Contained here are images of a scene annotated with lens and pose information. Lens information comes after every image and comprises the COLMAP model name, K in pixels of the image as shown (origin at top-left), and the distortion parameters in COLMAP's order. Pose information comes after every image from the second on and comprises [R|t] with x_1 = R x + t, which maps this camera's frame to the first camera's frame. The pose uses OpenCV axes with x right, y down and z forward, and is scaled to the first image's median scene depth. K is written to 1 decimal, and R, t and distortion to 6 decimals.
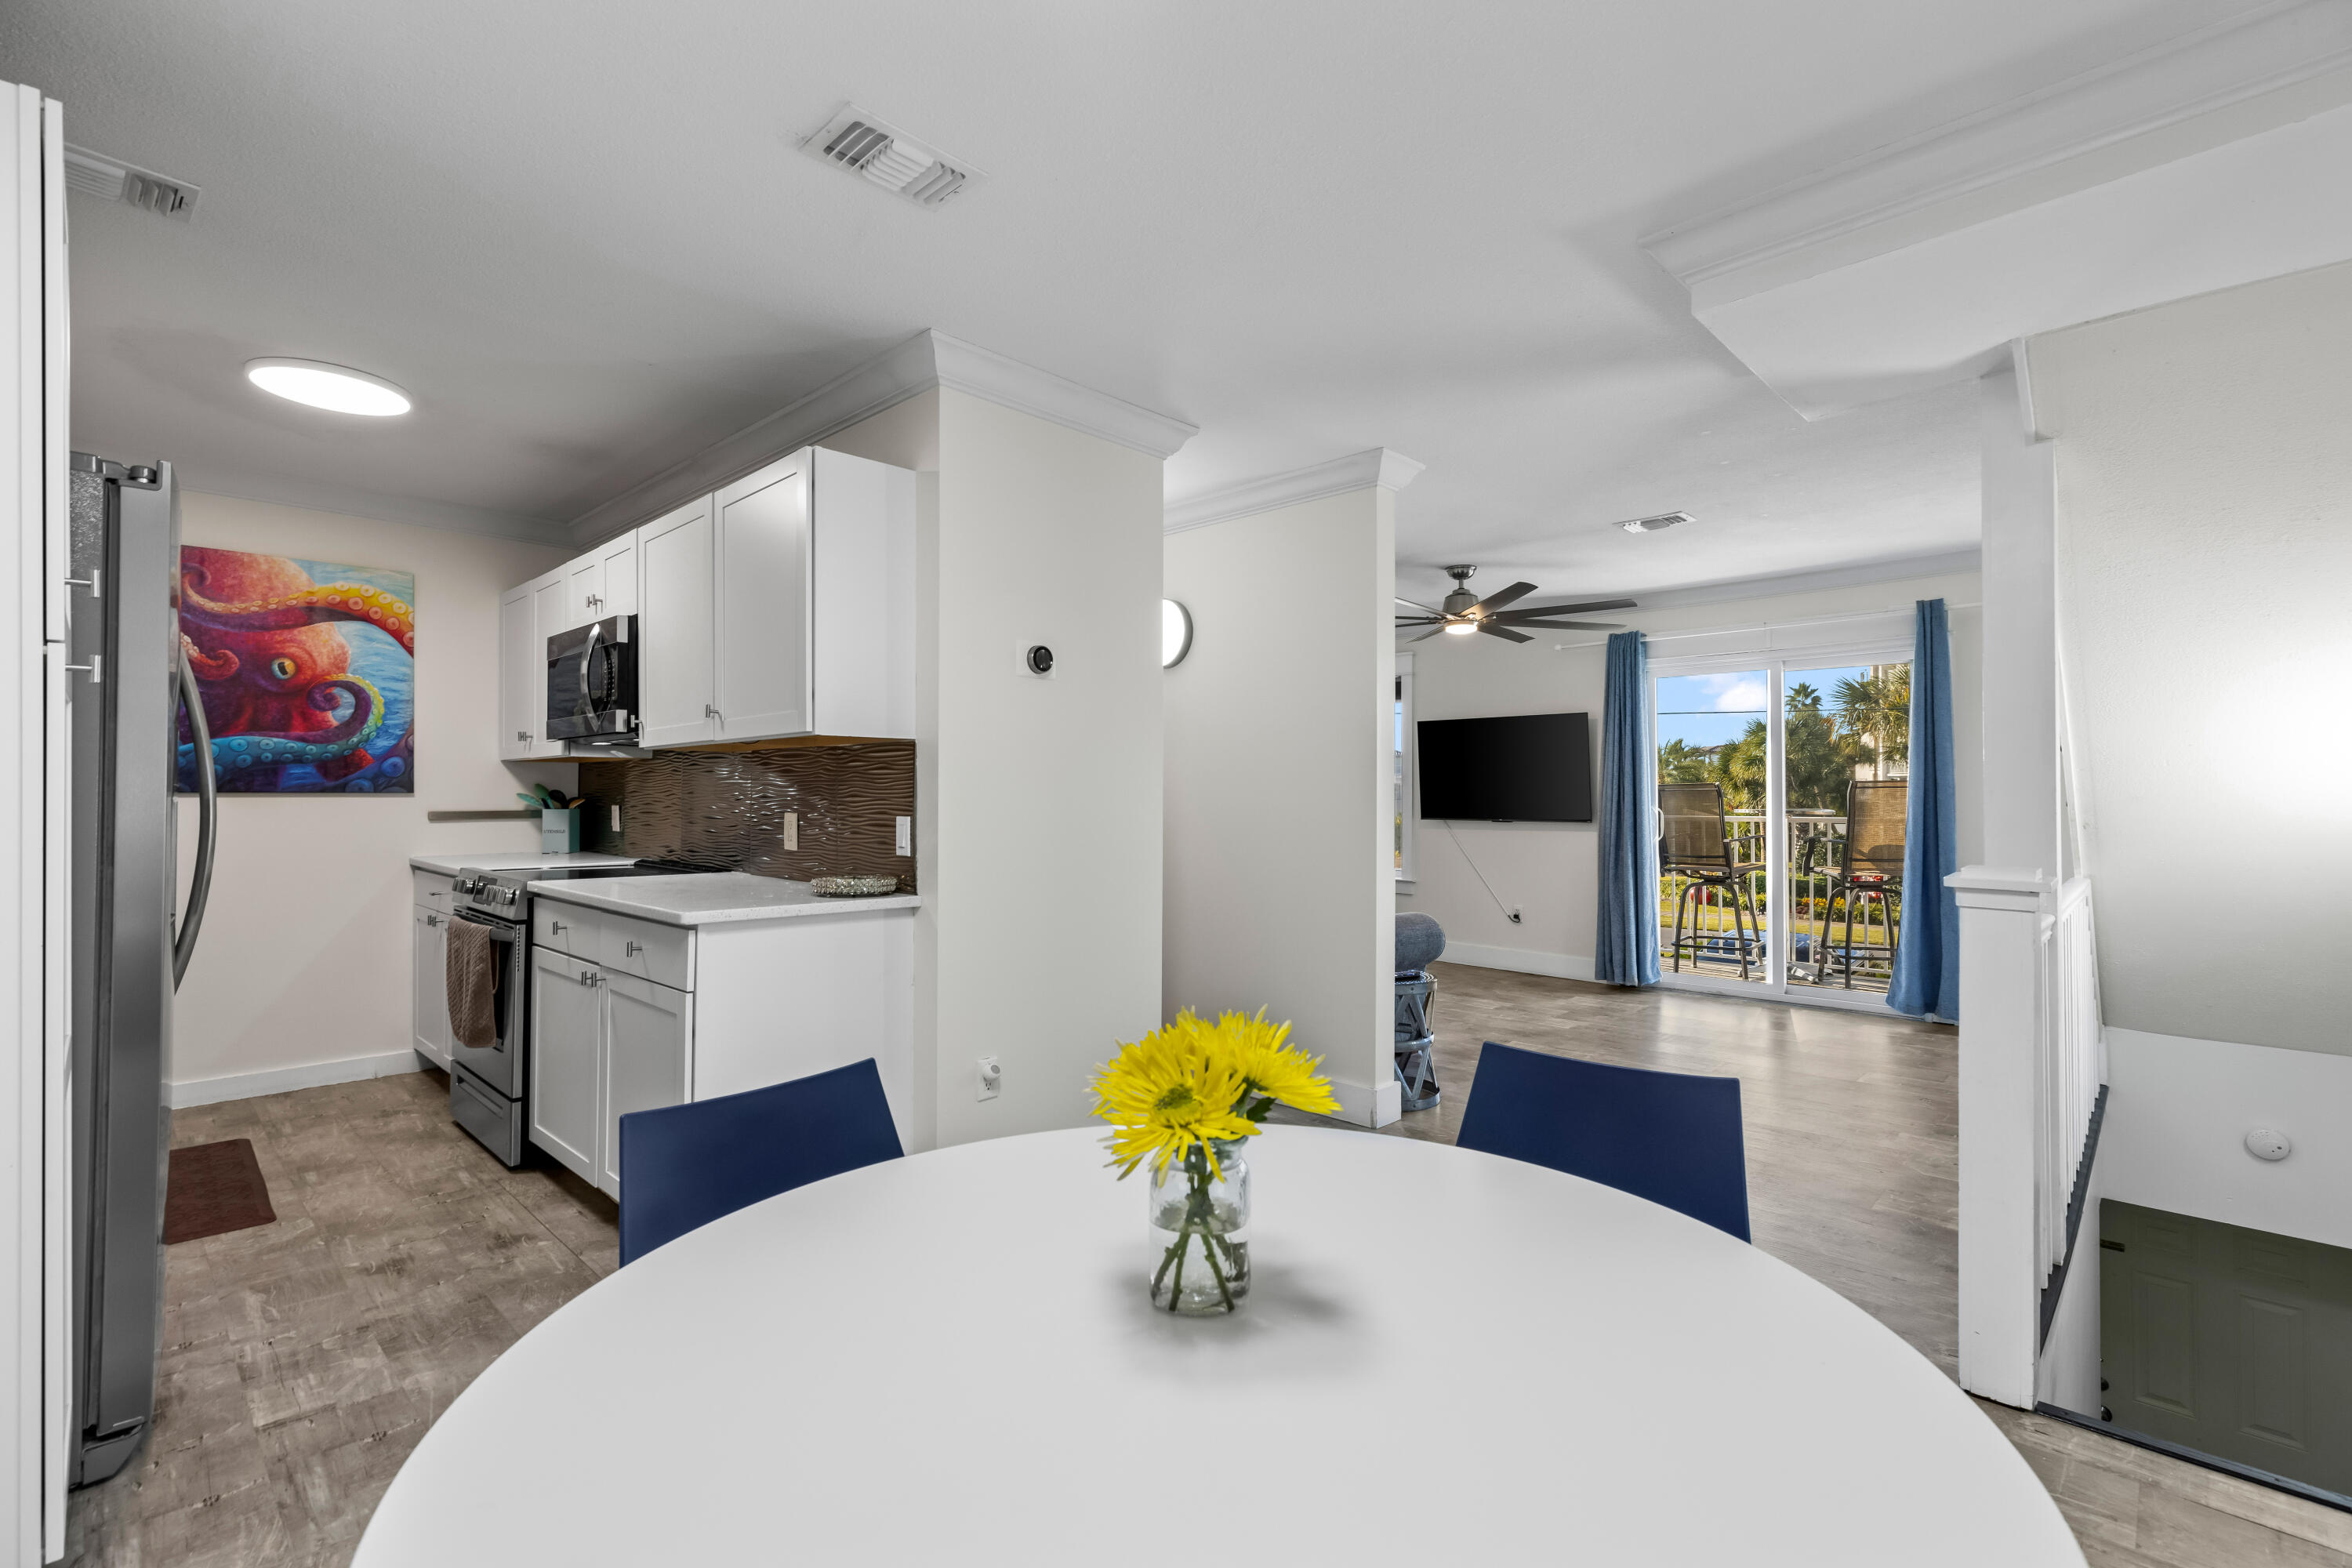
lens RADIAL K [[1071.2, 0, 1178.2], [0, 1071.2, 782.2], [0, 0, 1]] dist [0.020900, 0.000282]
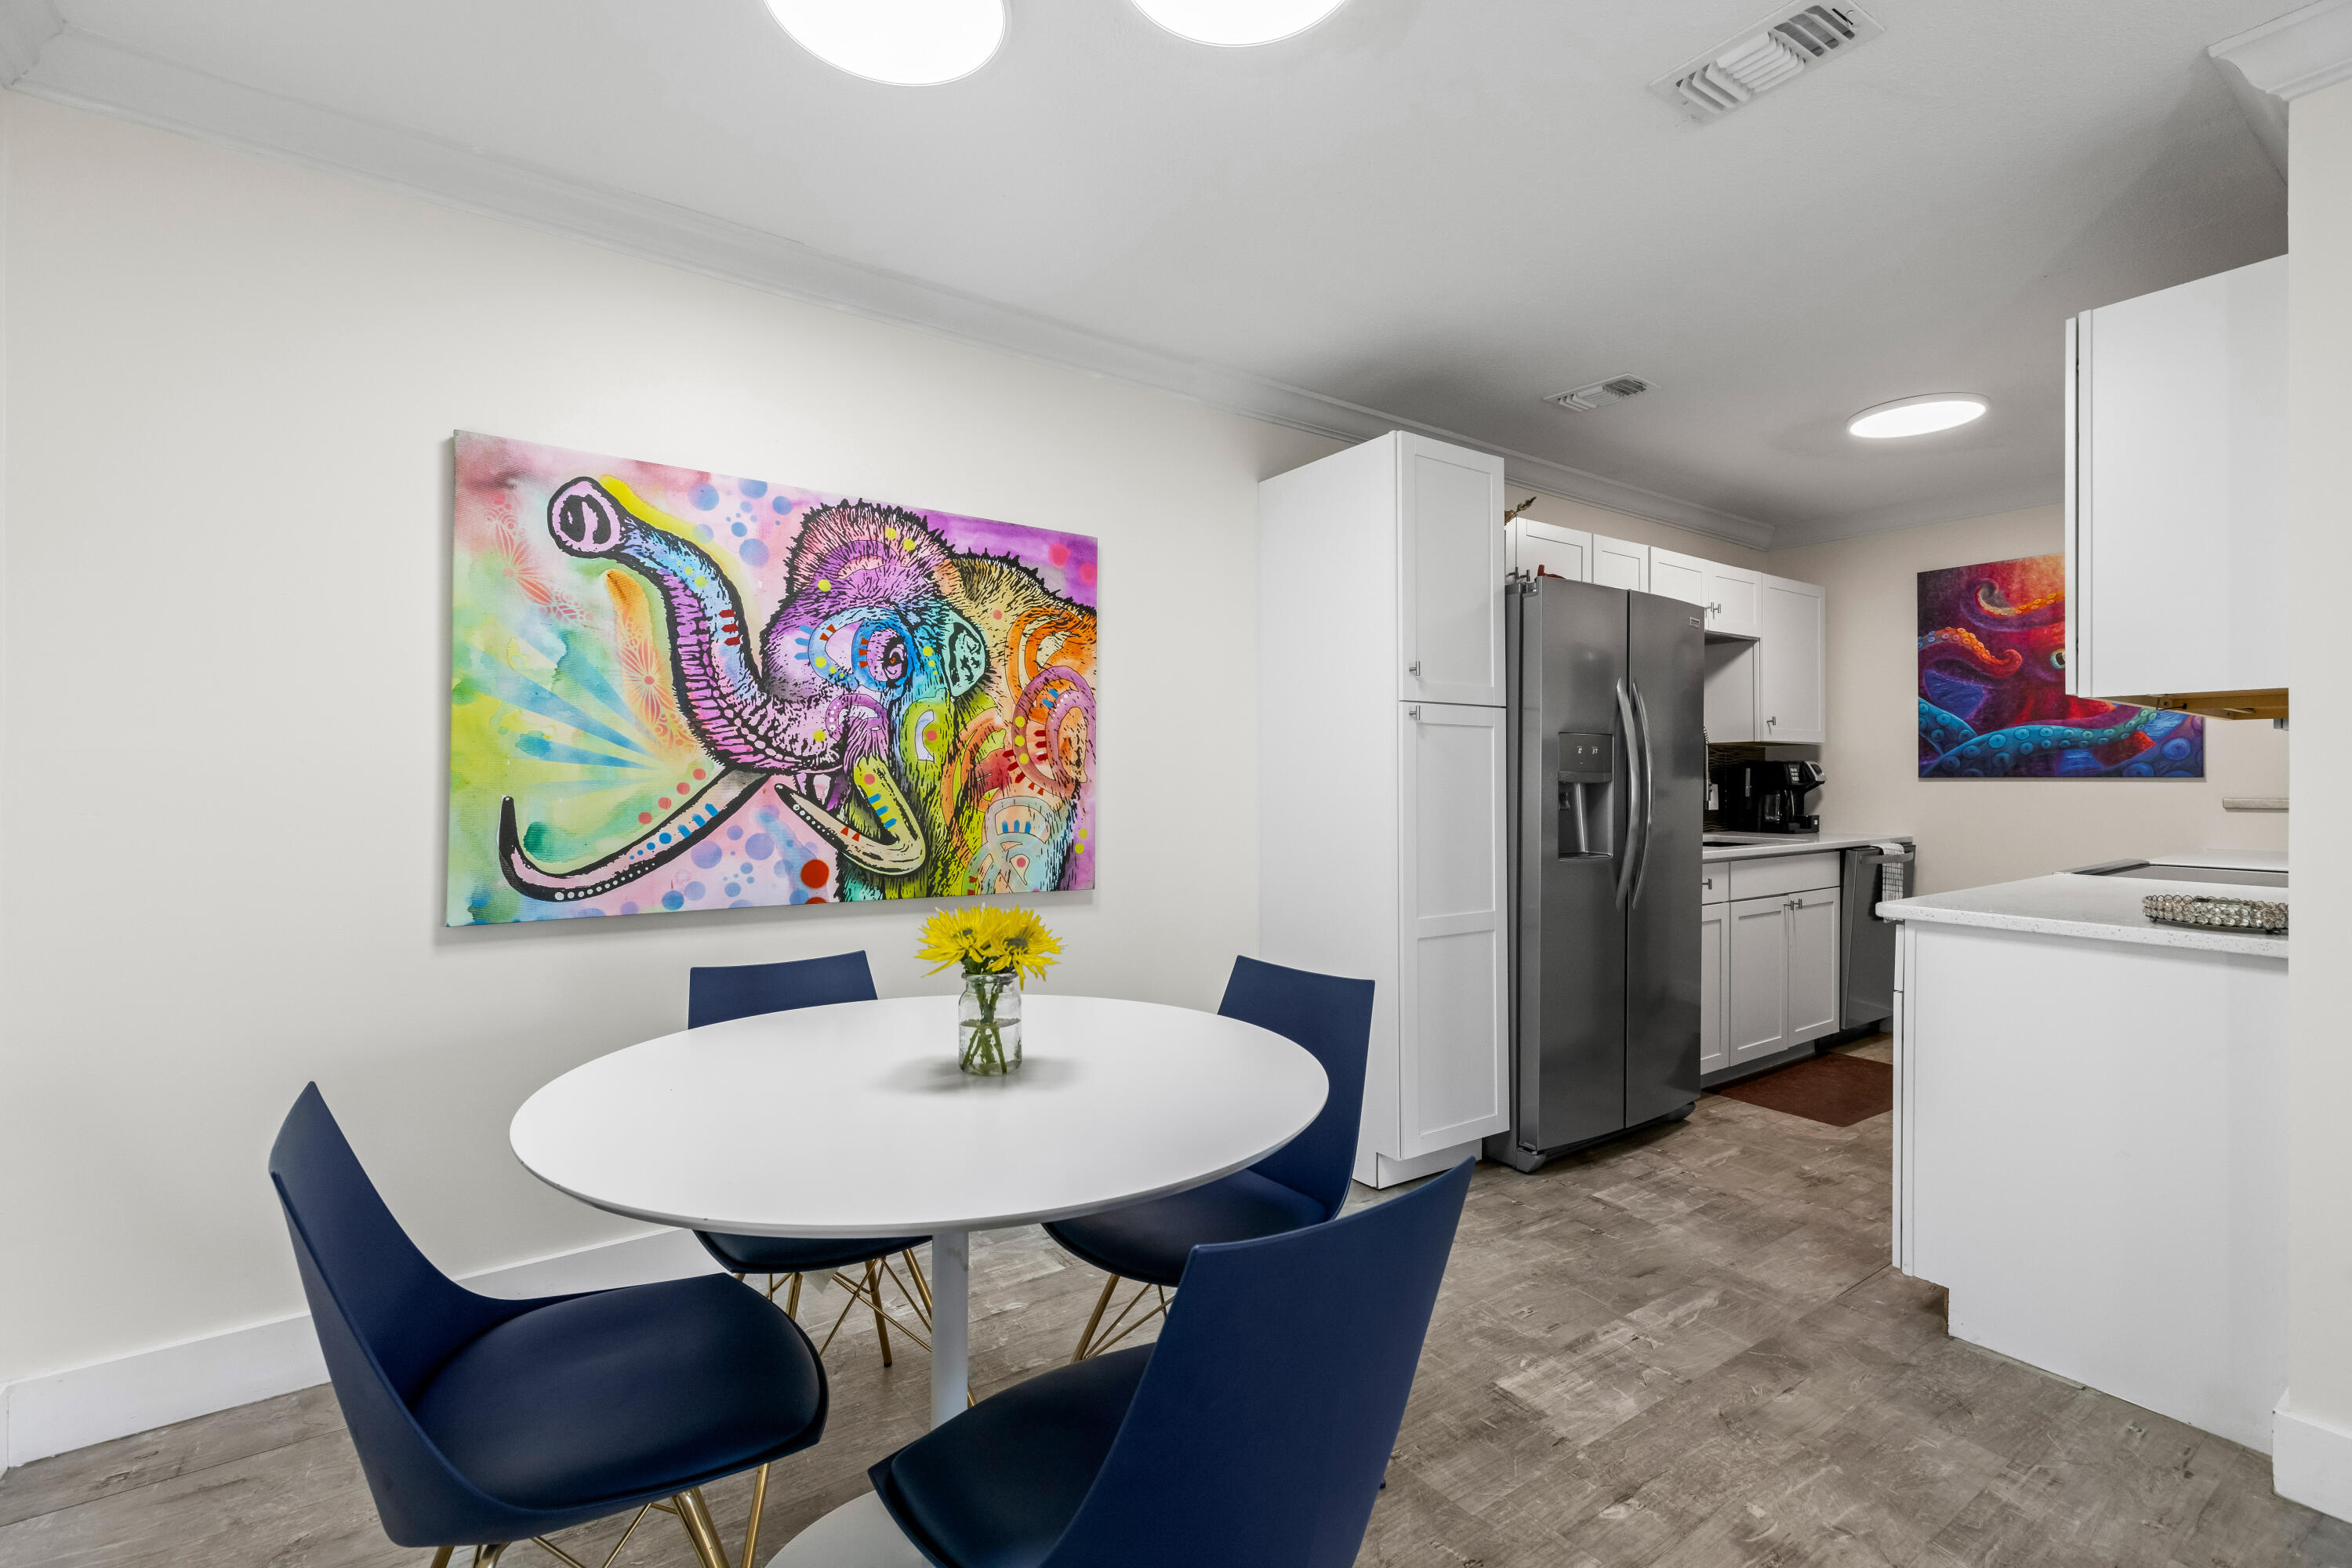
lens RADIAL K [[1071.2, 0, 1178.5], [0, 1071.2, 781.0], [0, 0, 1]] dist [0.020900, 0.000282]
pose [[-0.177104, 0.001934, -0.984190, 0.580435], [0.009537, 0.999954, 0.000249, 0.007837], [0.984146, -0.009342, -0.177115, 0.565398]]
